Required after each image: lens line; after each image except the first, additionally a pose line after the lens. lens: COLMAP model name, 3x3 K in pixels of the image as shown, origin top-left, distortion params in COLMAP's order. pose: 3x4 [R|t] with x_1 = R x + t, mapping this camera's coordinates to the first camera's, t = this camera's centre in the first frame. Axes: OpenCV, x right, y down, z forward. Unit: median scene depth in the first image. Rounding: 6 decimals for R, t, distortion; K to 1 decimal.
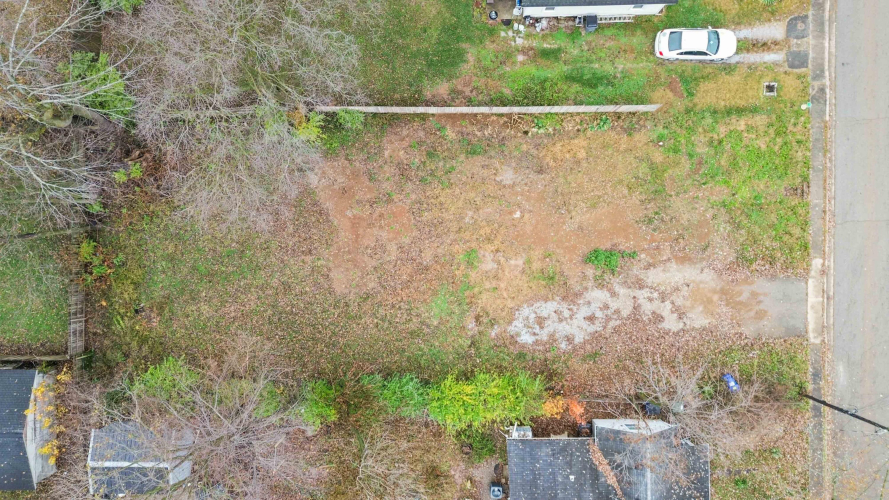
lens RADIAL K [[619.6, 0, 444.5], [0, 619.6, 250.0], [0, 0, 1]] dist [0.008181, -0.002268]
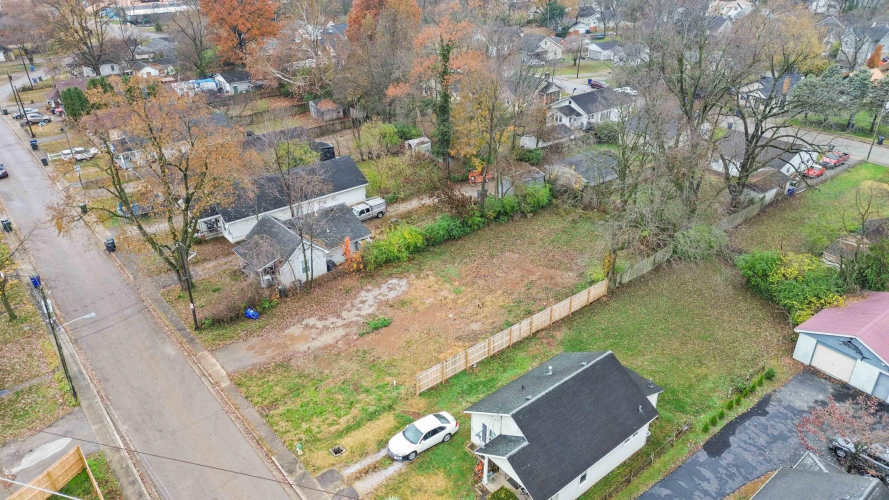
lens RADIAL K [[619.6, 0, 444.5], [0, 619.6, 250.0], [0, 0, 1]] dist [0.008181, -0.002268]
pose [[-0.776367, 0.314755, -0.546061, 0.825052], [-0.629819, -0.354259, 0.691252, -0.935352], [0.024128, 0.880585, 0.473274, 0.240195]]
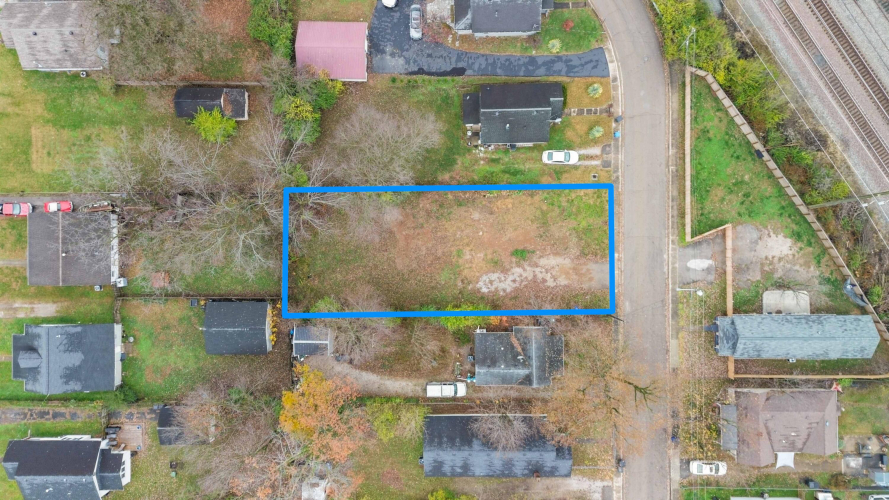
lens RADIAL K [[619.6, 0, 444.5], [0, 619.6, 250.0], [0, 0, 1]] dist [0.008181, -0.002268]
pose [[0.999856, 0.000677, -0.016950, 0.027394], [-0.000699, 0.999999, -0.001276, 0.004263], [0.016949, 0.001288, 0.999856, -1.200838]]
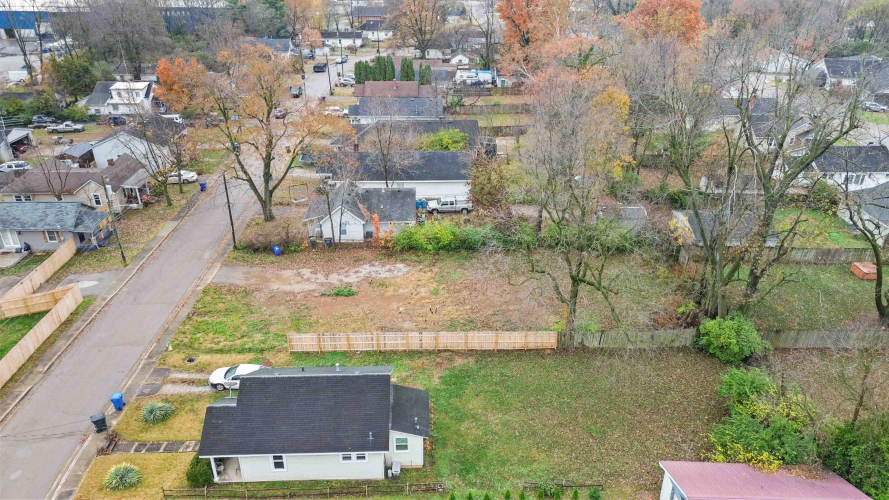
lens RADIAL K [[619.6, 0, 444.5], [0, 619.6, 250.0], [0, 0, 1]] dist [0.008181, -0.002268]
pose [[-0.999640, 0.022463, -0.014695, 0.043006], [-0.023266, -0.452009, 0.891710, -1.238713], [0.013388, 0.891731, 0.452368, 0.263722]]
